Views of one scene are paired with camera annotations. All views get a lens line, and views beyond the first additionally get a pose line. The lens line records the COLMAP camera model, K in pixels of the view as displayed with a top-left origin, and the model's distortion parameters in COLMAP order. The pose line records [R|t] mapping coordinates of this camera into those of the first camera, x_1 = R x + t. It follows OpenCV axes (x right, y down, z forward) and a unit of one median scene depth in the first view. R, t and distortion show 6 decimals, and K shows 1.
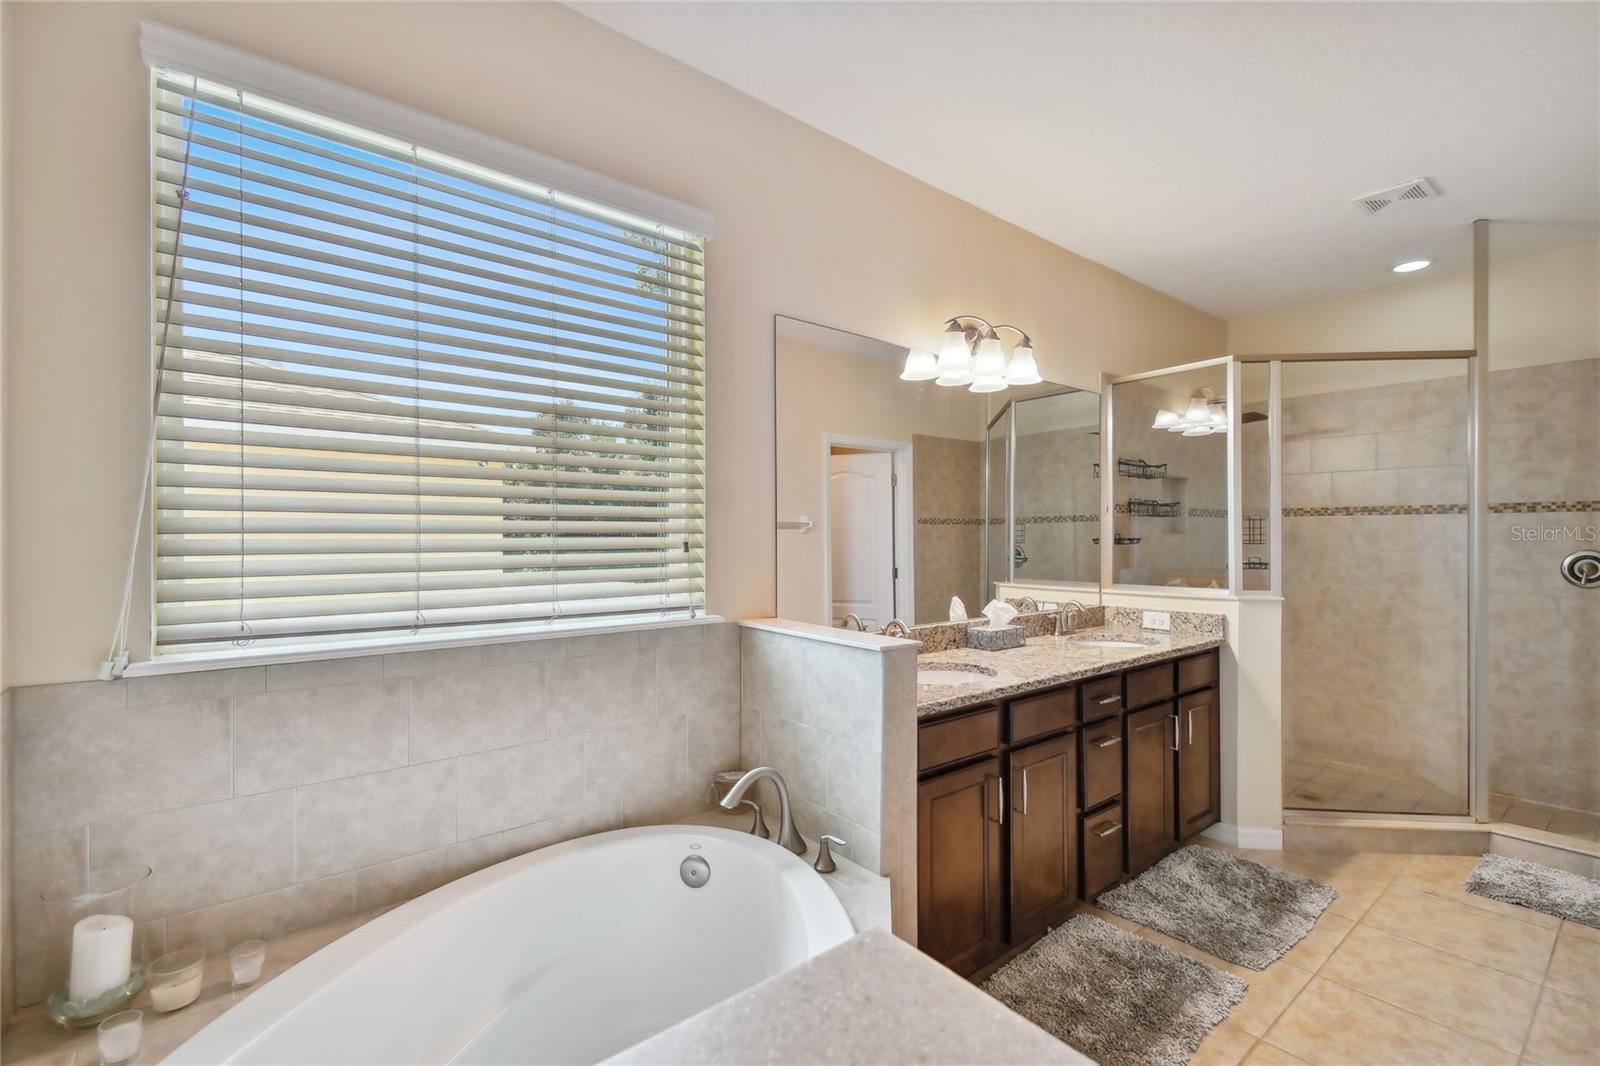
lens RADIAL K [[689.3, 0, 800.2], [0, 689.3, 540.3], [0, 0, 1]] dist [0.024259, -0.019690]
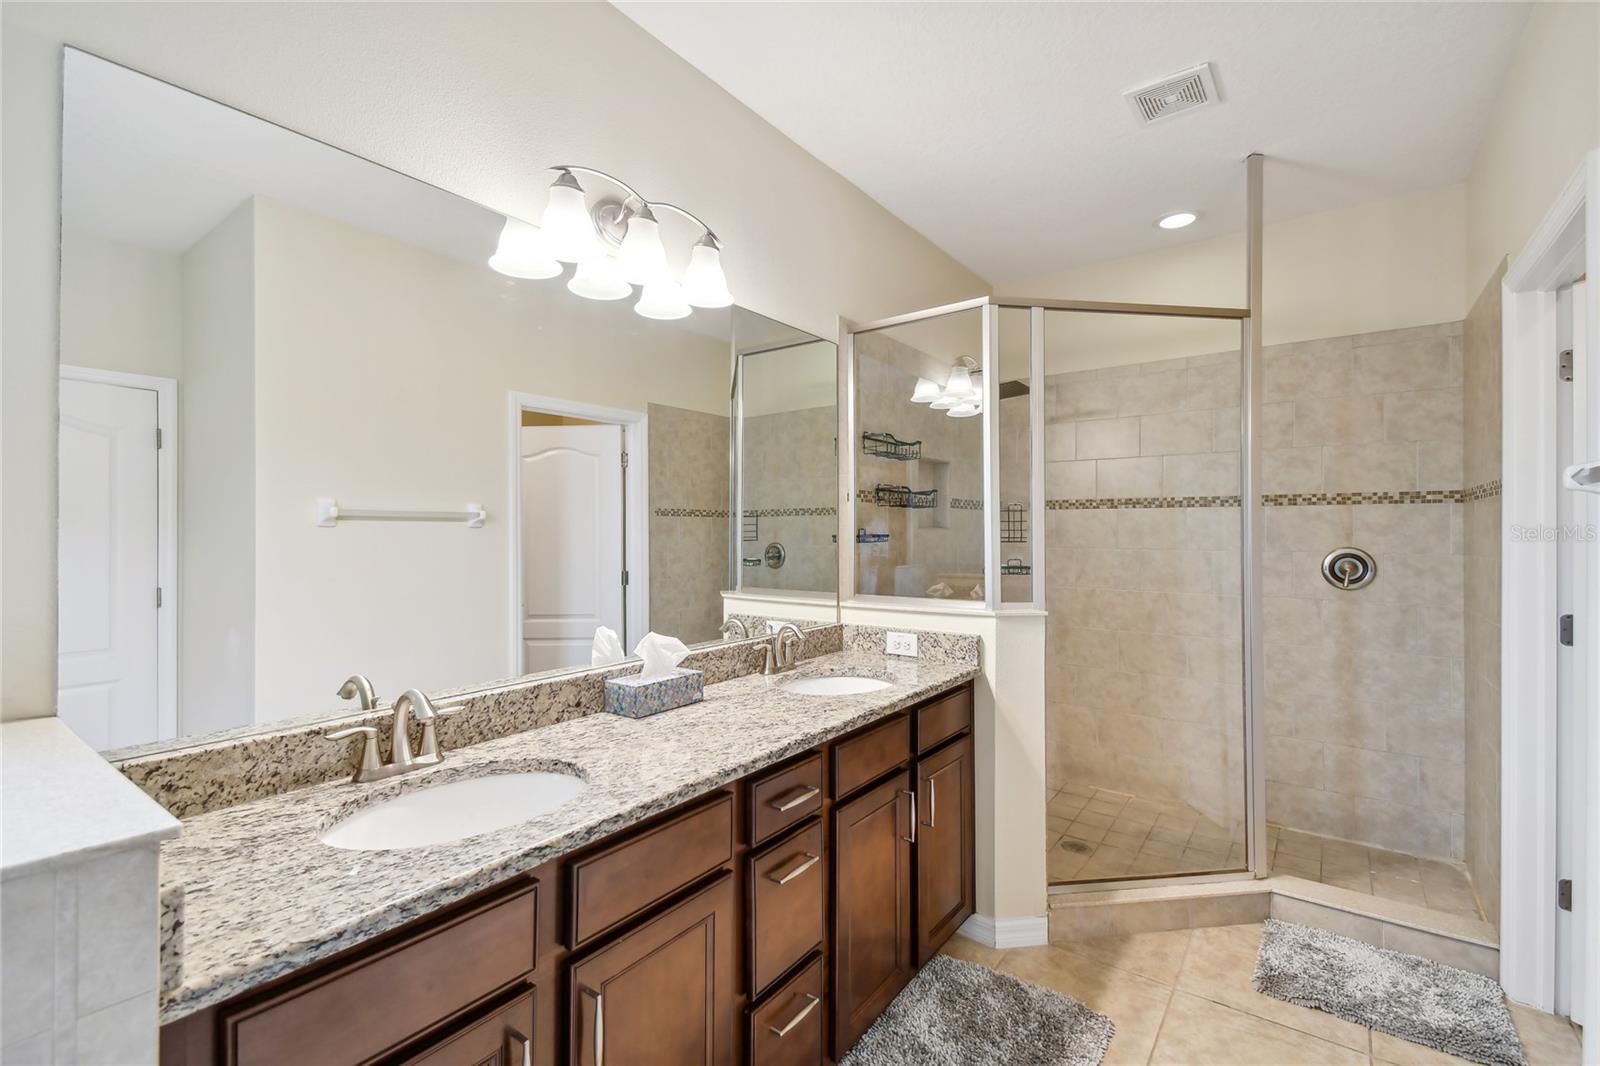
lens RADIAL K [[702.4, 0, 806.3], [0, 702.4, 530.7], [0, 0, 1]] dist [0.026847, -0.019590]
pose [[0.963456, 0.000629, 0.267867, 0.211357], [0.000892, 0.999984, -0.005558, -0.003248], [-0.267866, 0.005593, 0.963440, 0.292593]]
